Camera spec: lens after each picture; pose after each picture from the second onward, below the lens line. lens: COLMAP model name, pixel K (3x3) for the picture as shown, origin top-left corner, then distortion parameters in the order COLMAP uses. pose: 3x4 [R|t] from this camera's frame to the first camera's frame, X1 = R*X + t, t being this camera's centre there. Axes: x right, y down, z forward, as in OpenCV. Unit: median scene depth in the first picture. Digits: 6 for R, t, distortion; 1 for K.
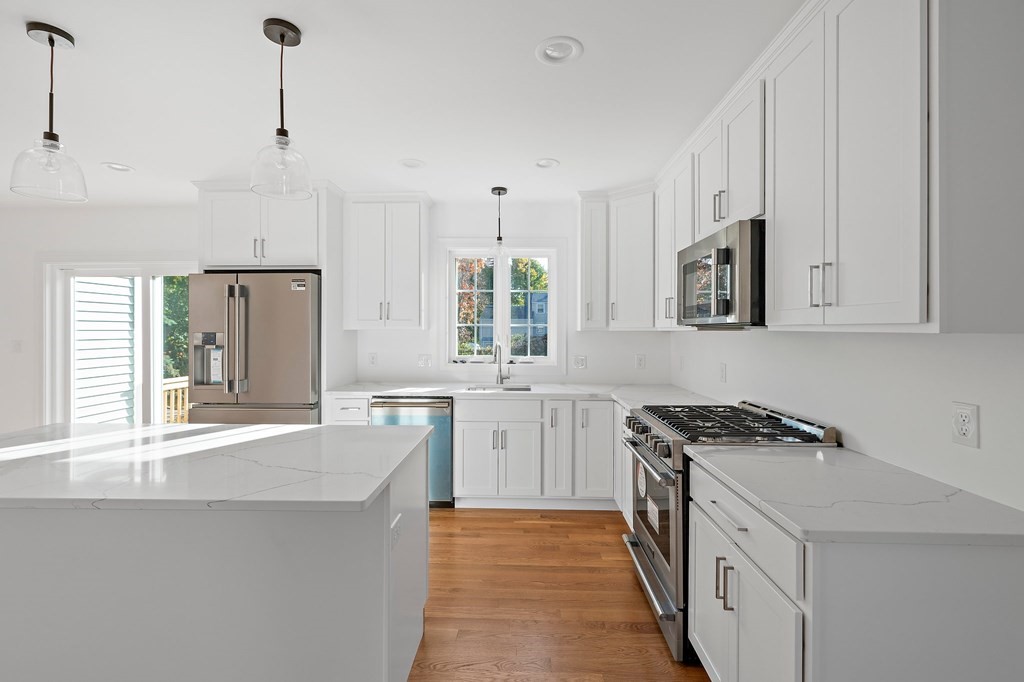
lens RADIAL K [[448.2, 0, 512.8], [0, 448.2, 333.8], [0, 0, 1]] dist [0.000908, 0.000159]
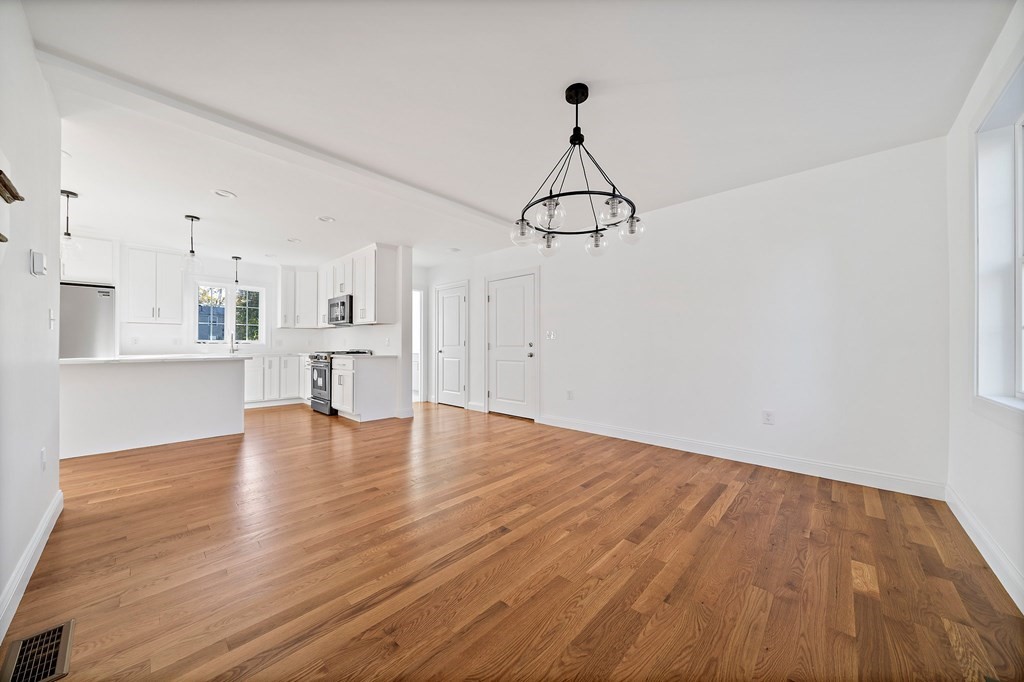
lens RADIAL K [[357.0, 0, 513.0], [0, 357.0, 342.8], [0, 0, 1]] dist [-0.008753, -0.000457]
pose [[0.660349, 0.003314, 0.750952, -0.449865], [0.005217, 0.999946, -0.009000, 0.100614], [-0.750941, 0.009861, 0.660296, -1.119245]]
